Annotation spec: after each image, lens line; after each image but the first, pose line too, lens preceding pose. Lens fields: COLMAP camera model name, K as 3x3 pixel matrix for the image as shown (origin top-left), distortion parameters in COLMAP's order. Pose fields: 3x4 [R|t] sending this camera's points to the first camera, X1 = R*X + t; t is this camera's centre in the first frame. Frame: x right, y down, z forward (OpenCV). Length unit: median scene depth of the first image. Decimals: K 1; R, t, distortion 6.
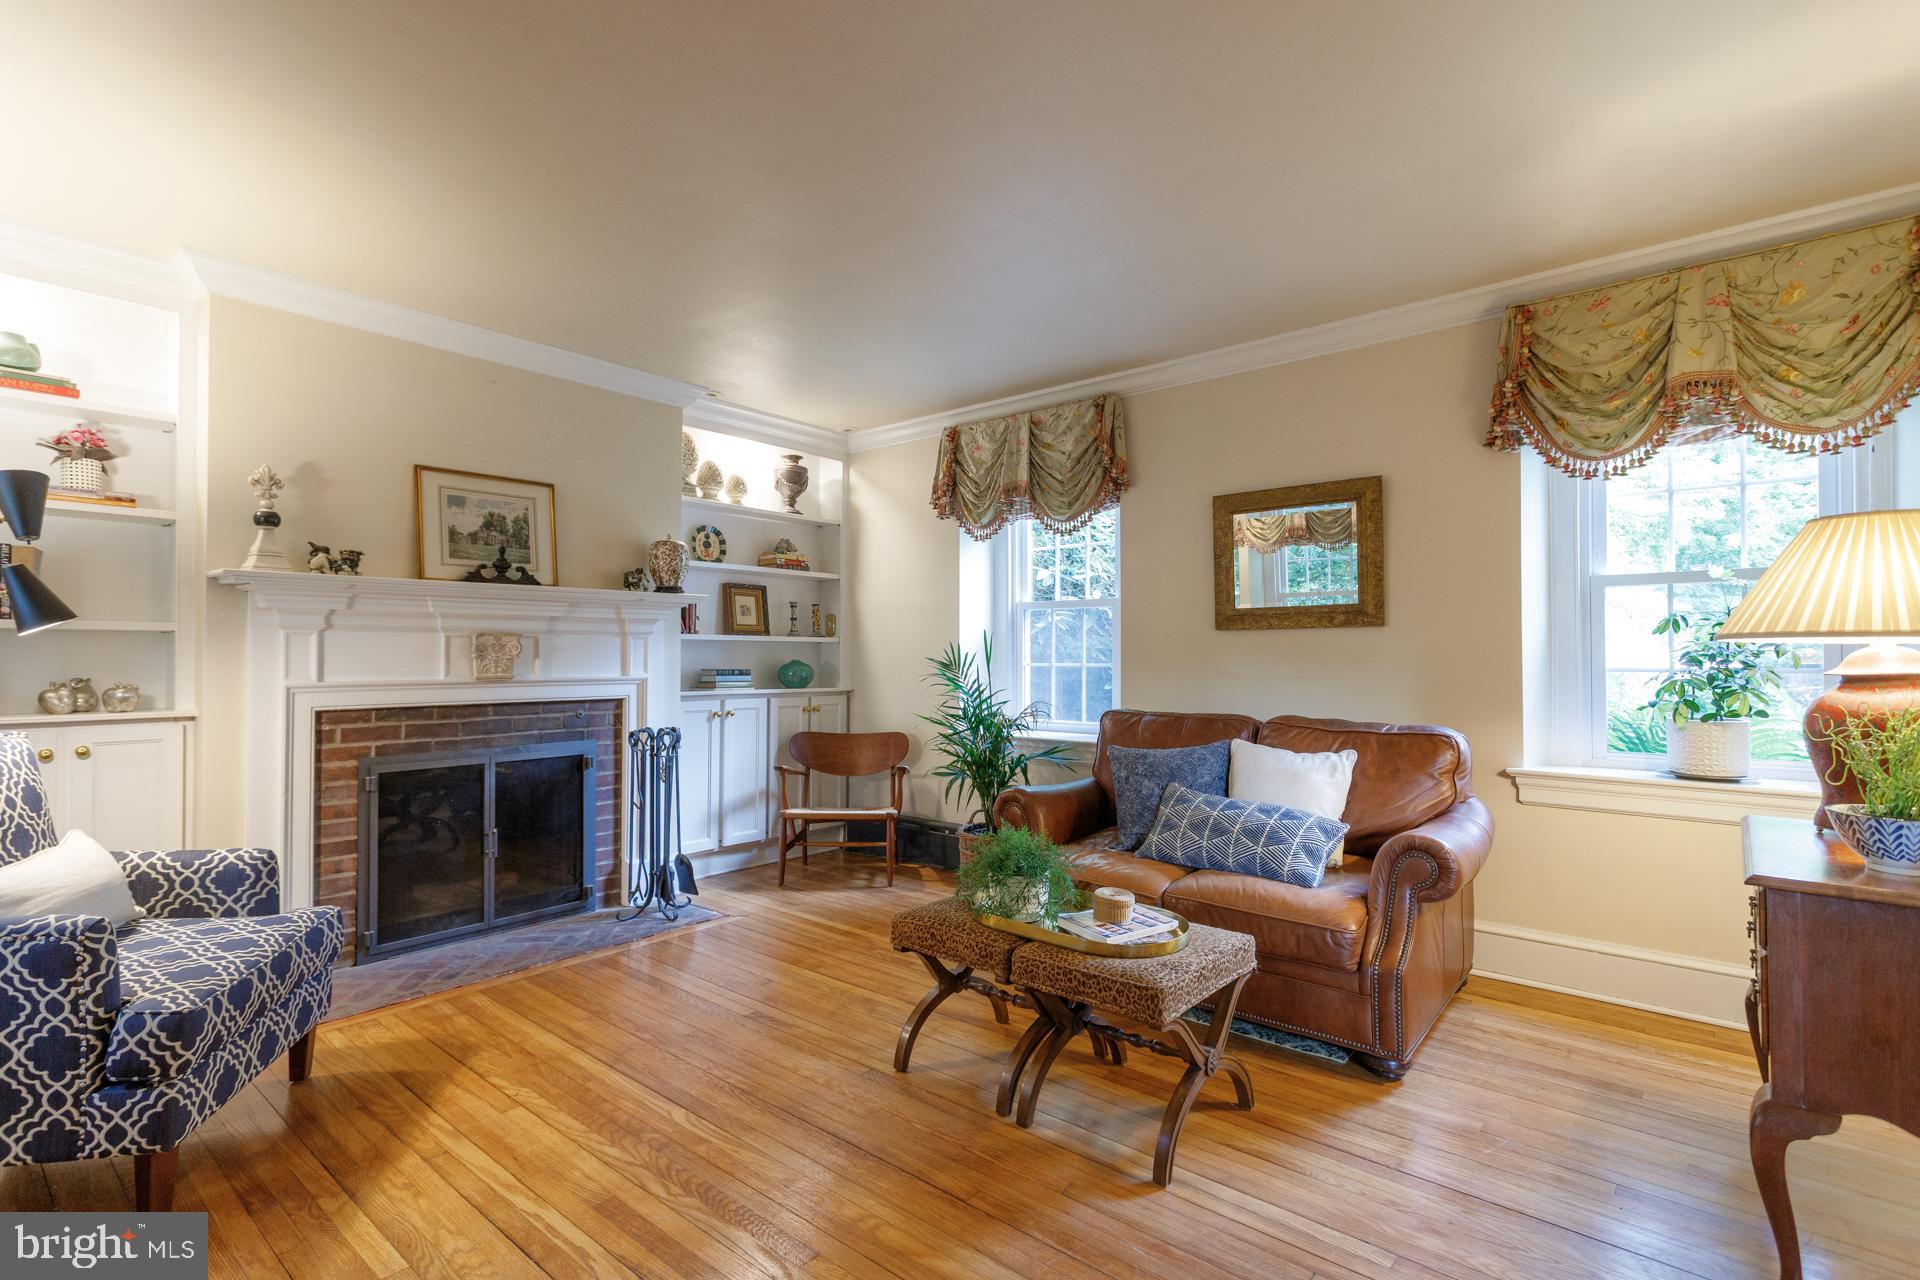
lens RADIAL K [[907.8, 0, 940.1], [0, 907.8, 638.4], [0, 0, 1]] dist [0.020936, -0.002231]
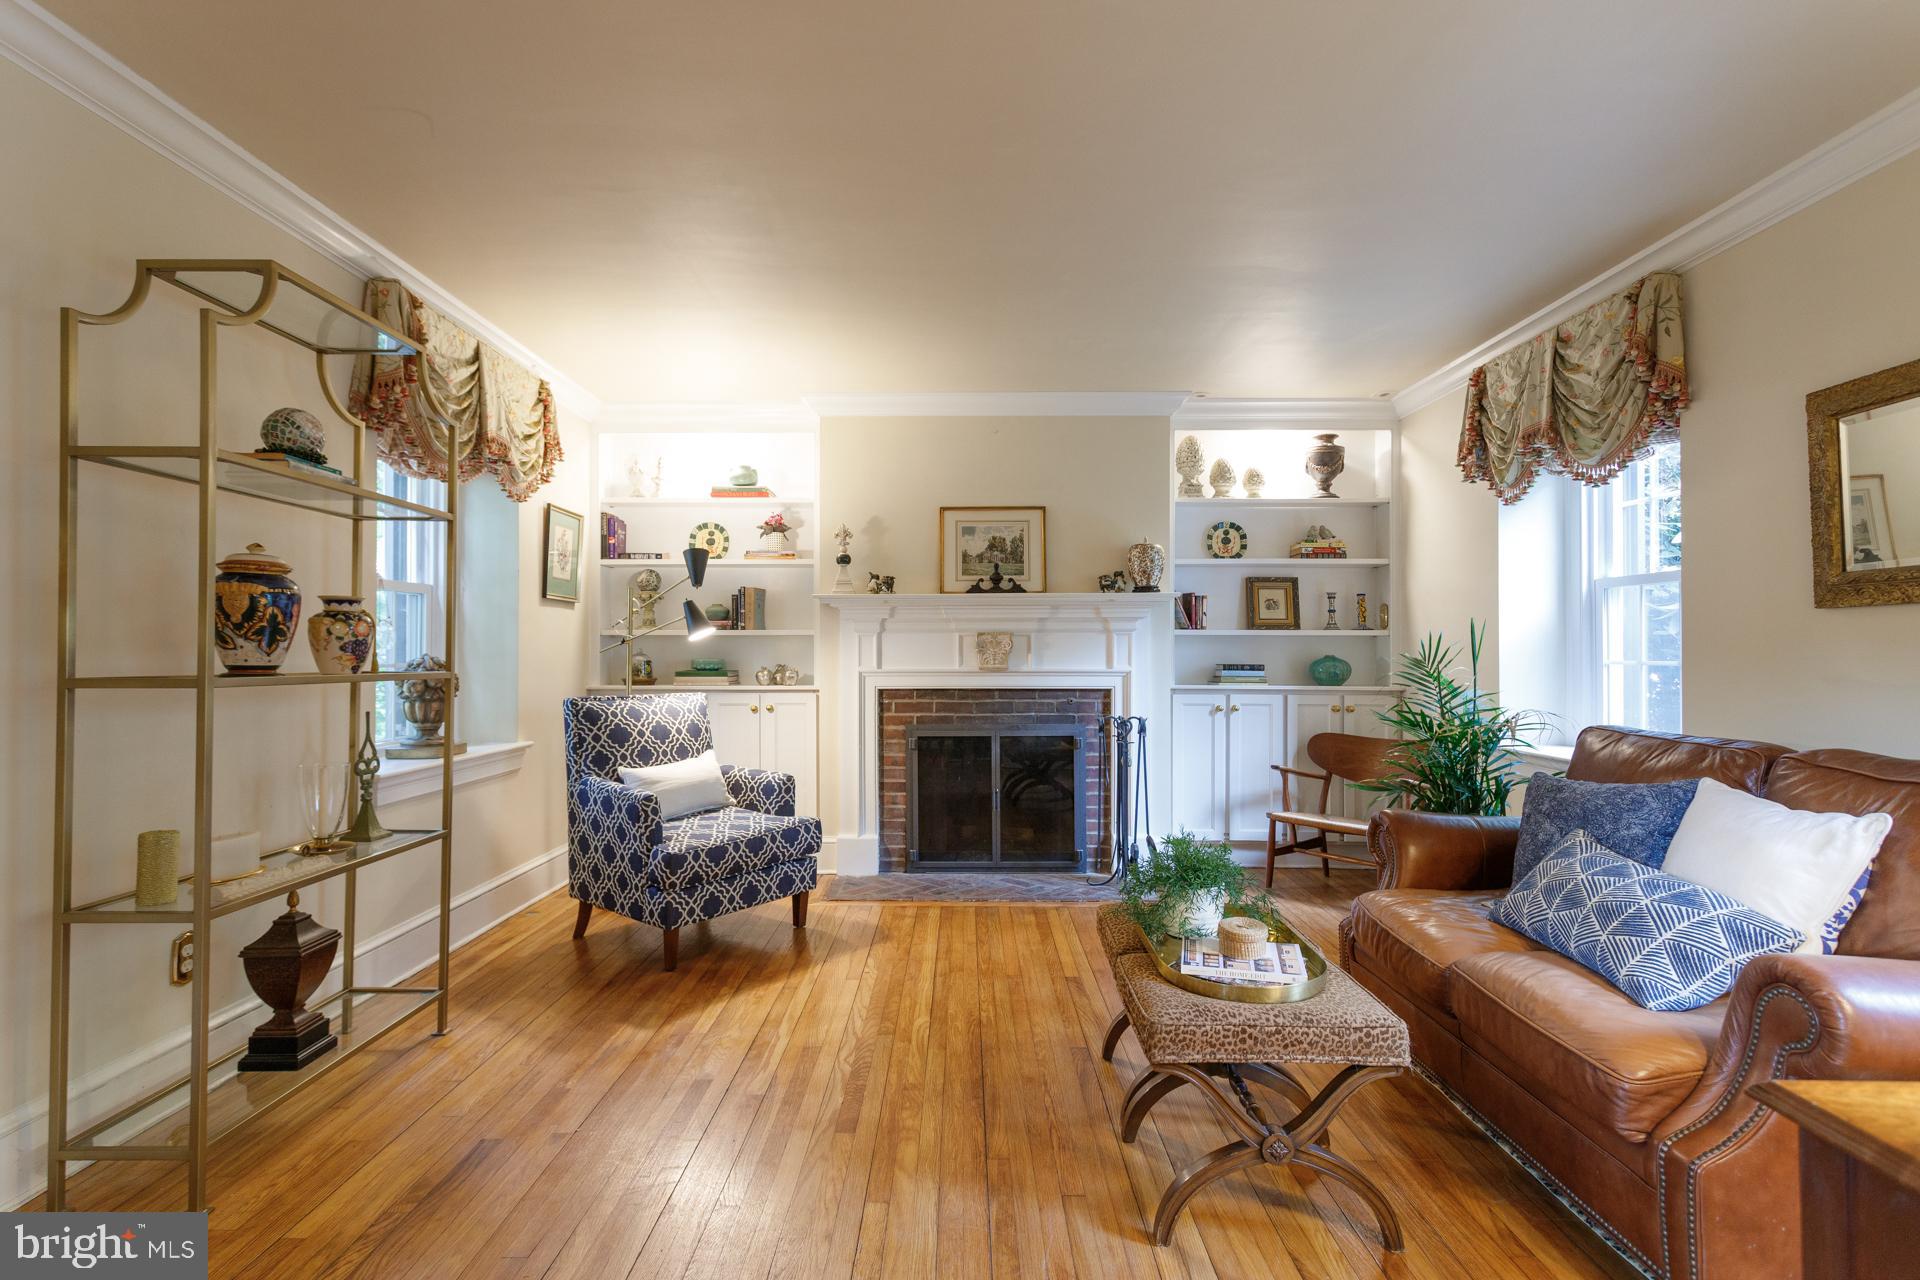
lens RADIAL K [[907.8, 0, 949.8], [0, 907.8, 640.6], [0, 0, 1]] dist [0.020936, -0.002231]
pose [[0.644029, -0.009994, -0.764935, 0.390038], [0.015091, 0.999886, -0.000358, 0.004073], [0.764852, -0.011313, 0.644107, 0.135231]]
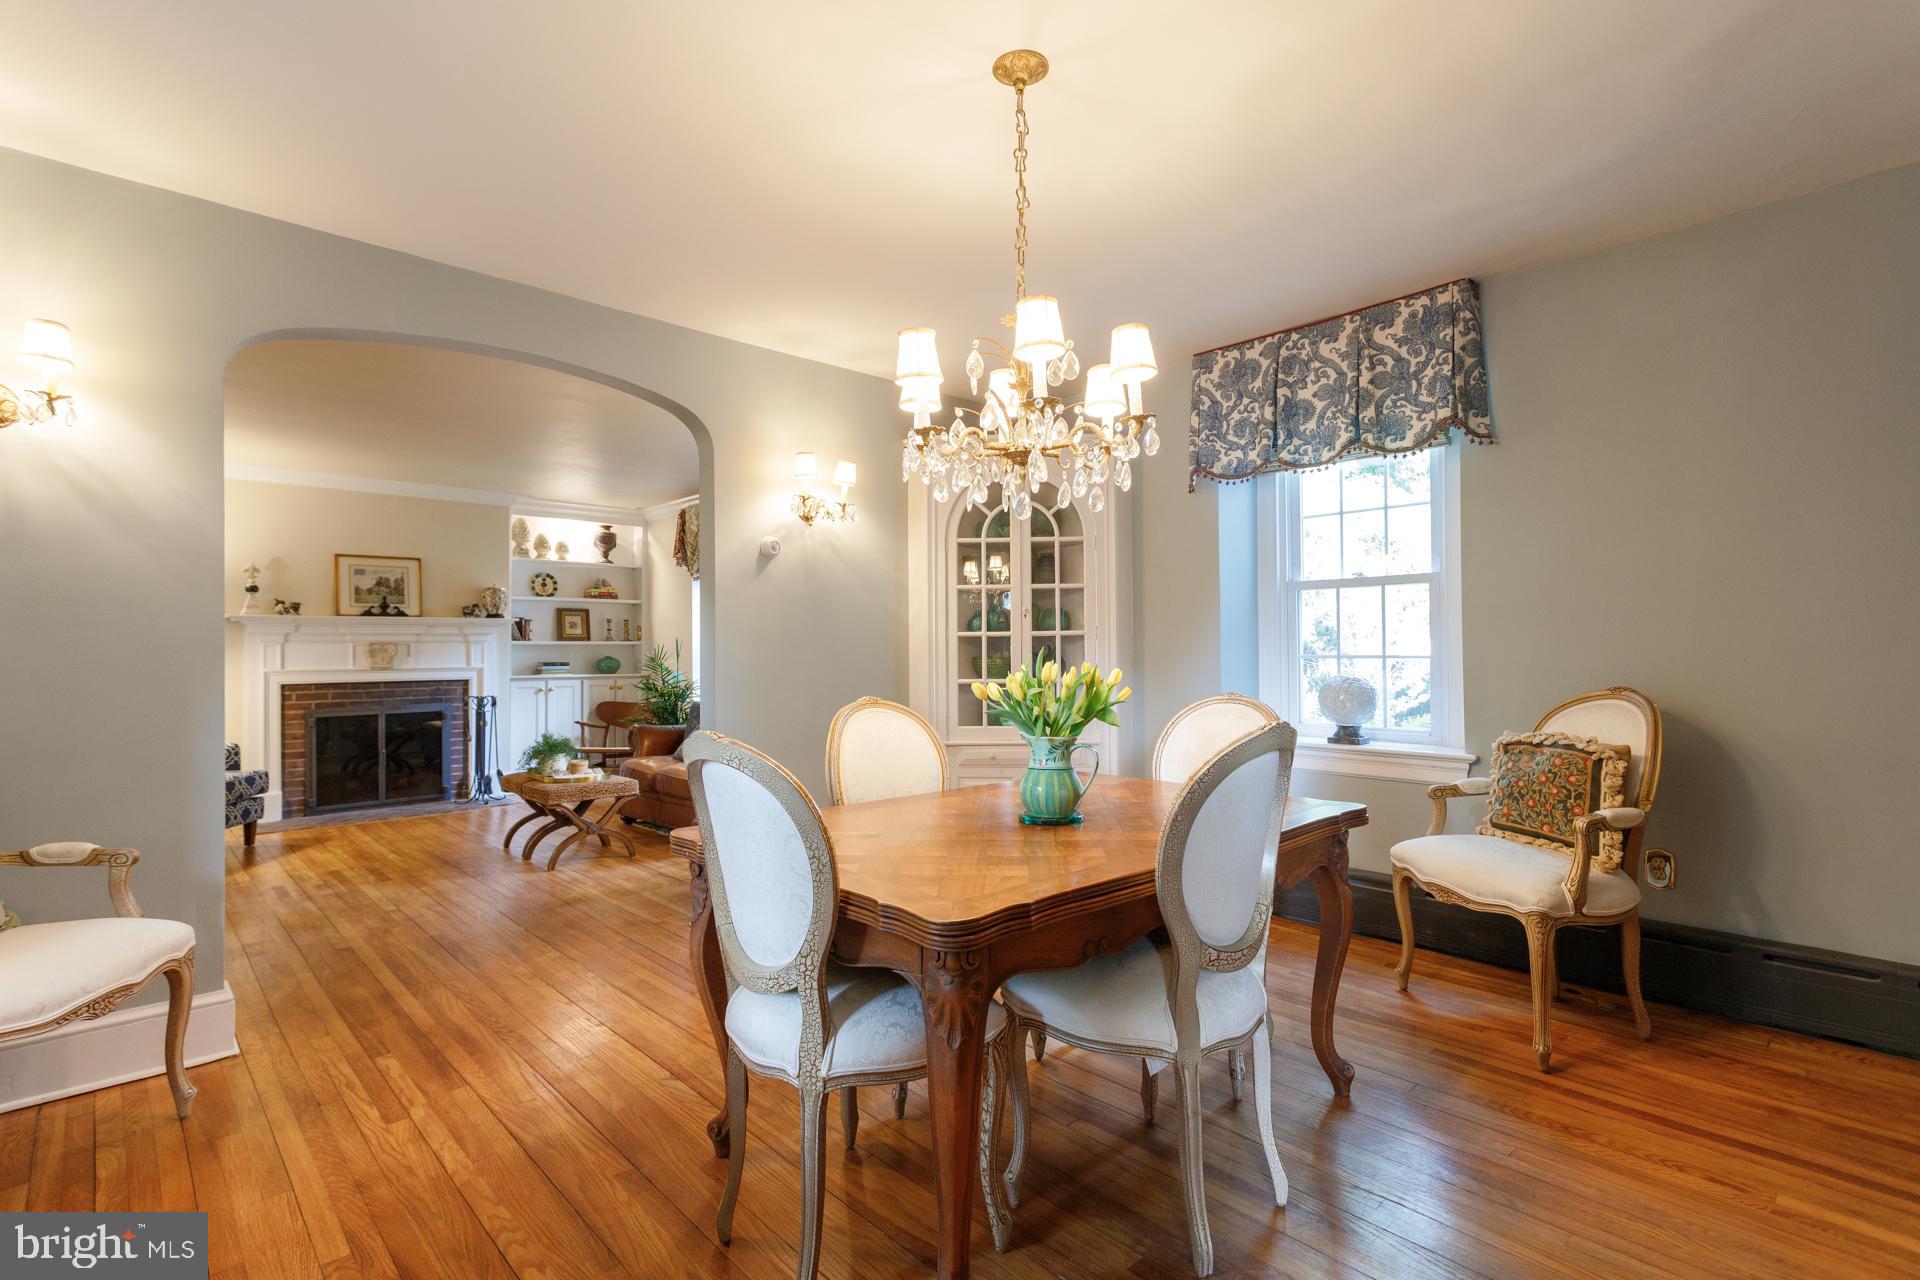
lens RADIAL K [[907.8, 0, 946.5], [0, 907.8, 638.7], [0, 0, 1]] dist [0.020936, -0.002231]
pose [[0.993464, -0.011855, -0.113531, 0.771766], [0.012413, 0.999914, 0.004207, -0.007627], [0.113471, -0.005589, 0.993526, -0.634768]]
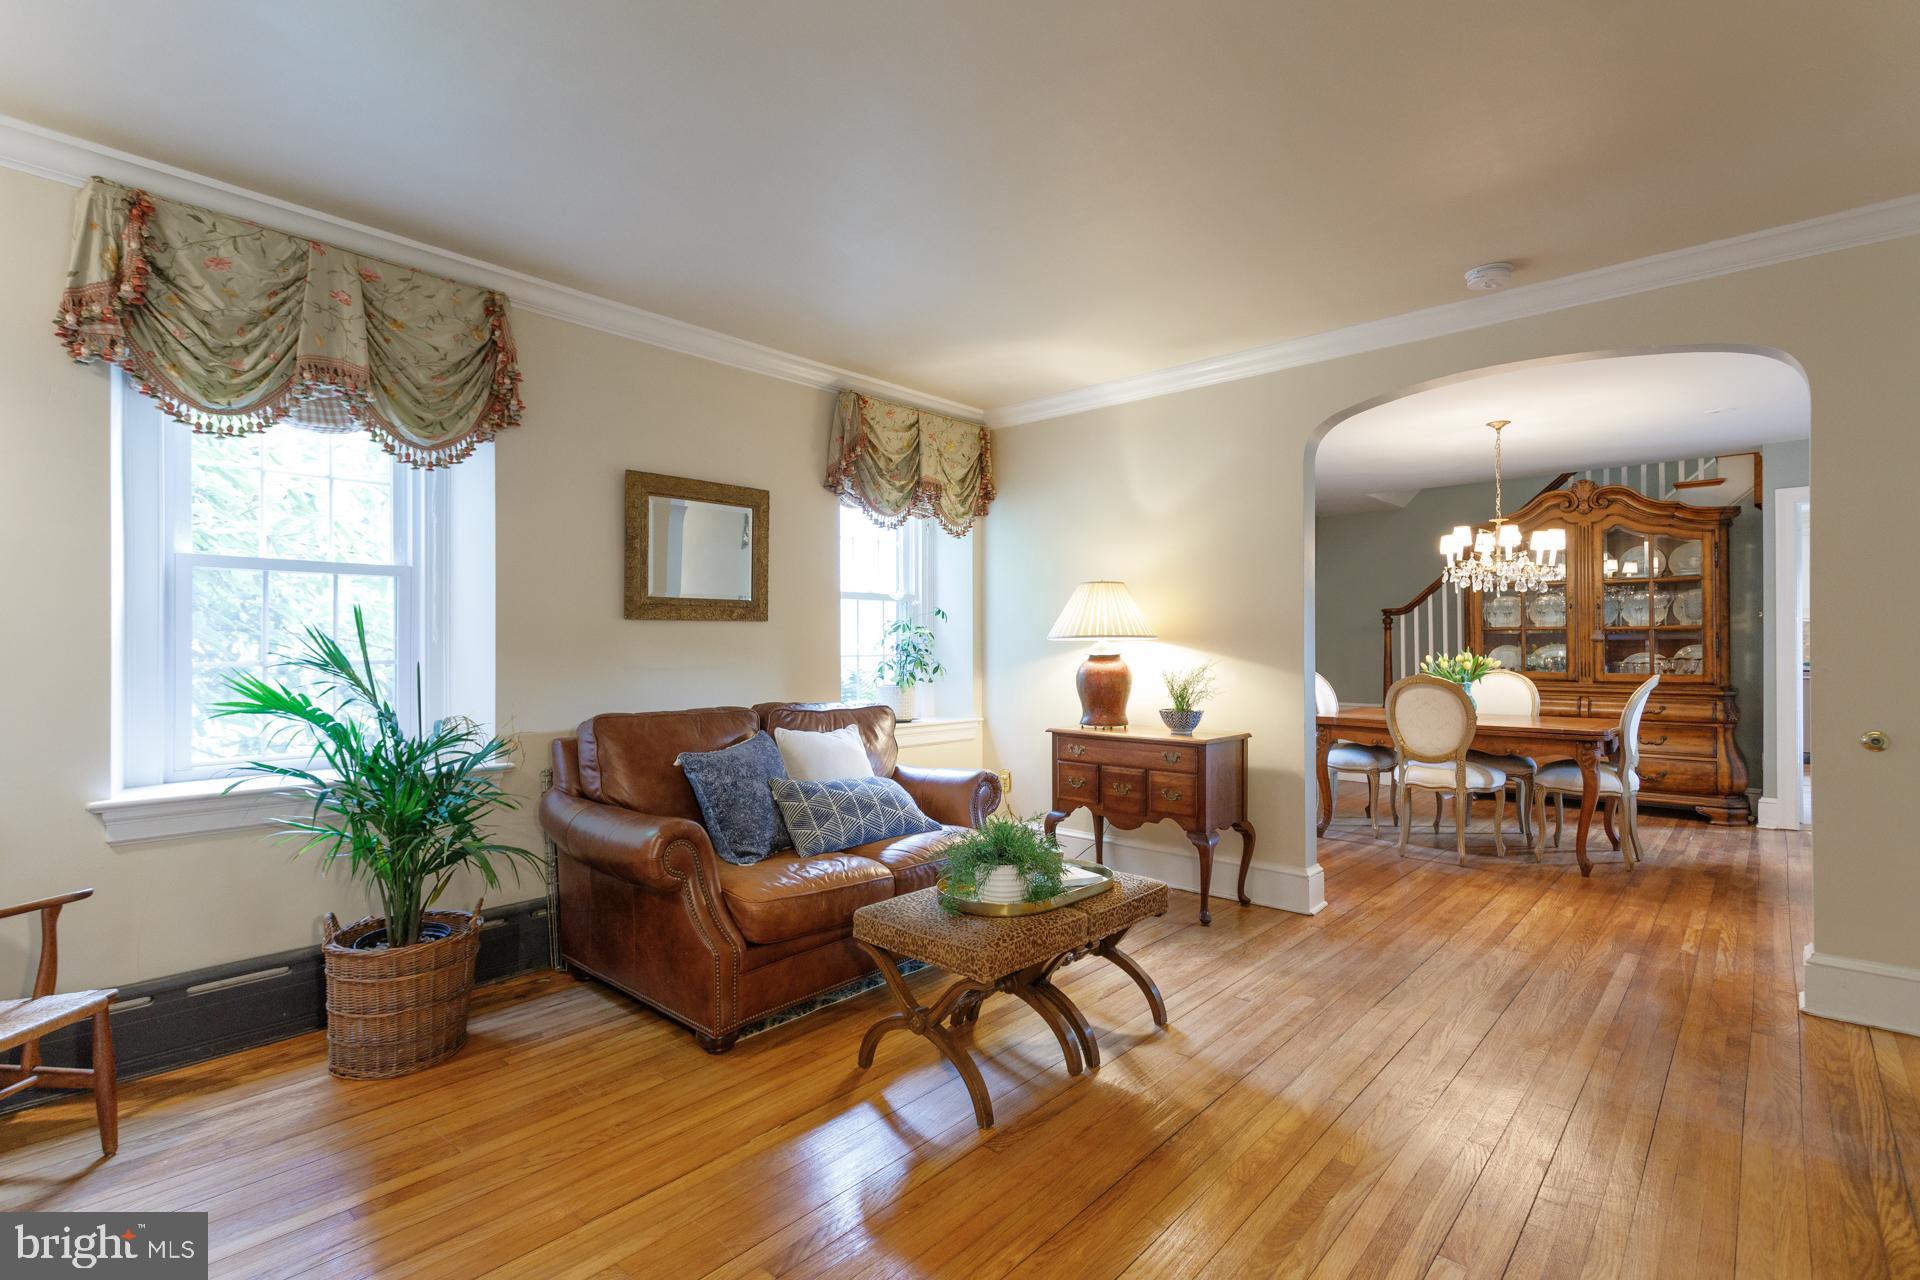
lens RADIAL K [[907.8, 0, 941.5], [0, 907.8, 641.7], [0, 0, 1]] dist [0.020936, -0.002231]
pose [[0.017744, -0.000834, 0.999842, -0.569868], [-0.017931, 0.999839, 0.001152, 0.006537], [-0.999682, -0.017949, 0.017727, 0.646508]]
